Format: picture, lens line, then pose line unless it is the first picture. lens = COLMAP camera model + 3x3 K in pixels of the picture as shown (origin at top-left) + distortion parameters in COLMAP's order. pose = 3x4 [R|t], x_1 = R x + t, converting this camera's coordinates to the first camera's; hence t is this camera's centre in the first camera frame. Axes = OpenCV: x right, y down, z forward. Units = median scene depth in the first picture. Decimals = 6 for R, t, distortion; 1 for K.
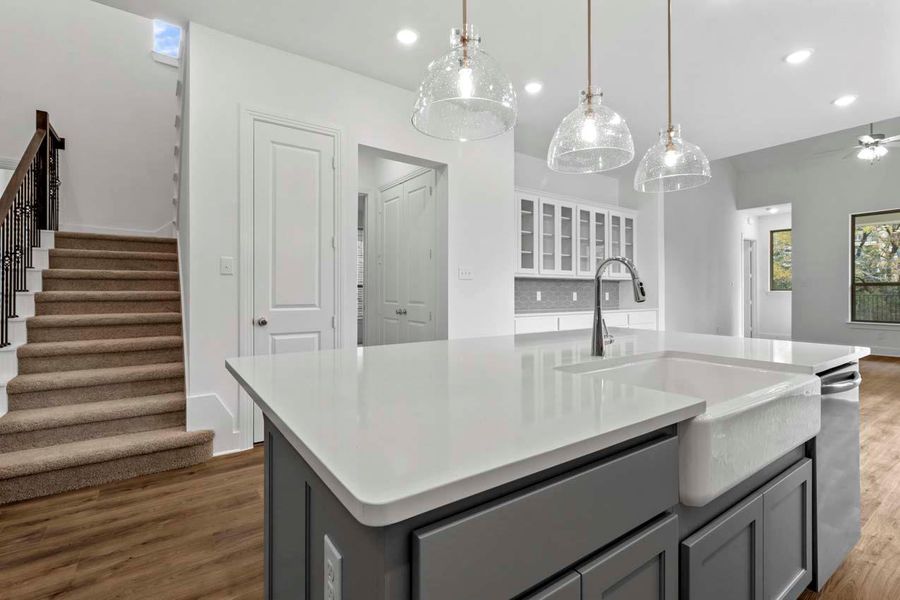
lens RADIAL K [[409.8, 0, 458.1], [0, 409.8, 289.6], [0, 0, 1]] dist [0.000021, 0.000599]
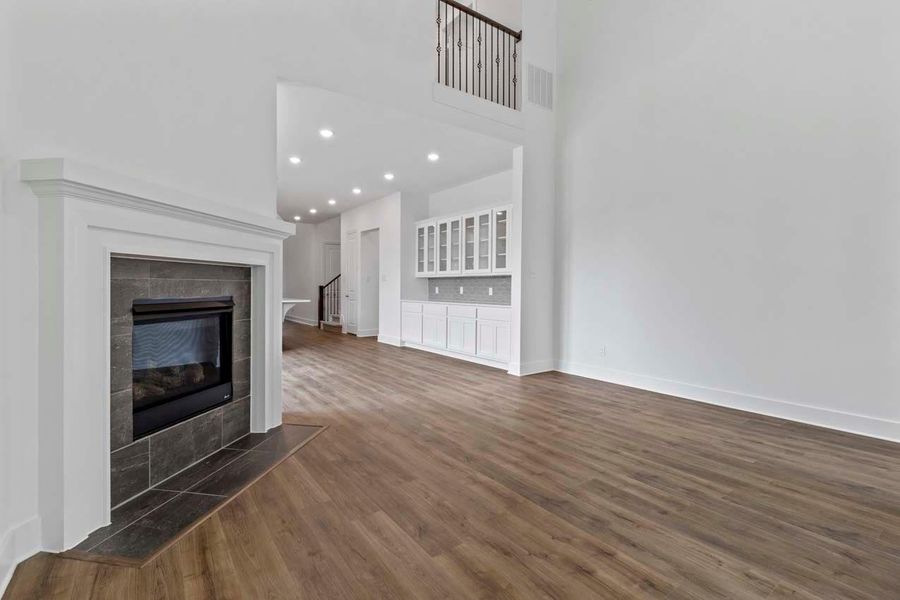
lens RADIAL K [[409.8, 0, 457.9], [0, 409.8, 297.5], [0, 0, 1]] dist [0.000021, 0.000599]
pose [[0.030055, 0.017864, -0.999389, 1.525010], [-0.007226, 0.999818, 0.017655, 0.015355], [0.999522, 0.006691, 0.030179, 0.959102]]
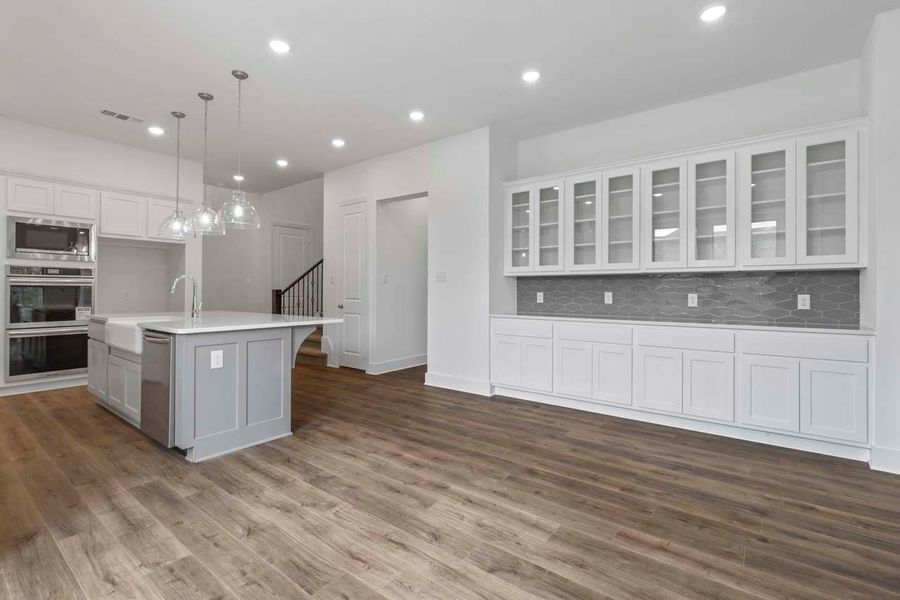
lens RADIAL K [[409.8, 0, 445.8], [0, 409.8, 298.8], [0, 0, 1]] dist [0.000021, 0.000599]
pose [[0.290868, 0.009830, -0.956713, 0.902778], [-0.004752, 0.999950, 0.008829, 0.011889], [0.956751, 0.001978, 0.290900, 0.517586]]
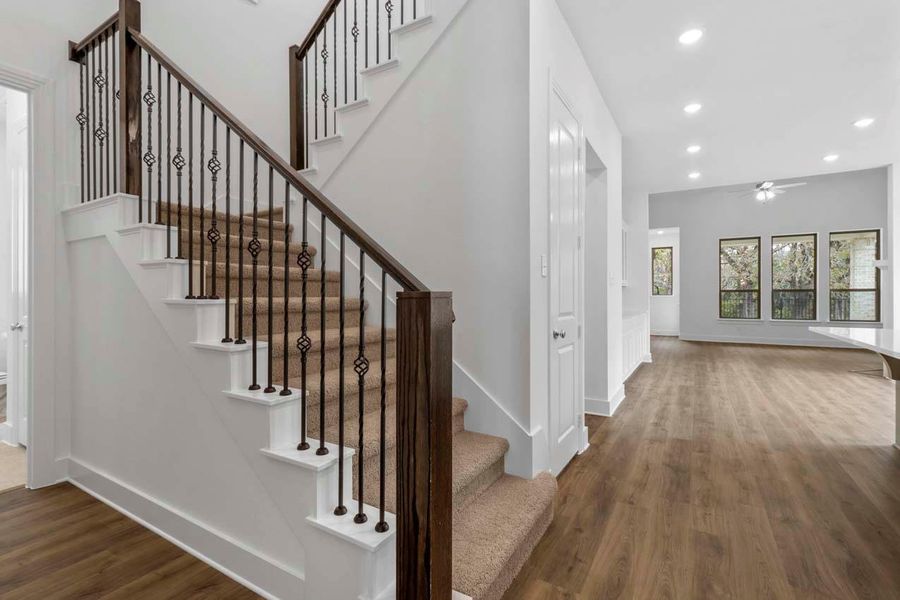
lens RADIAL K [[409.8, 0, 454.8], [0, 409.8, 292.5], [0, 0, 1]] dist [0.000021, 0.000599]
pose [[0.914789, 0.000378, 0.403932, -0.550955], [0.002153, 0.999981, -0.005811, 0.000101], [-0.403927, 0.006186, 0.914770, 0.176573]]
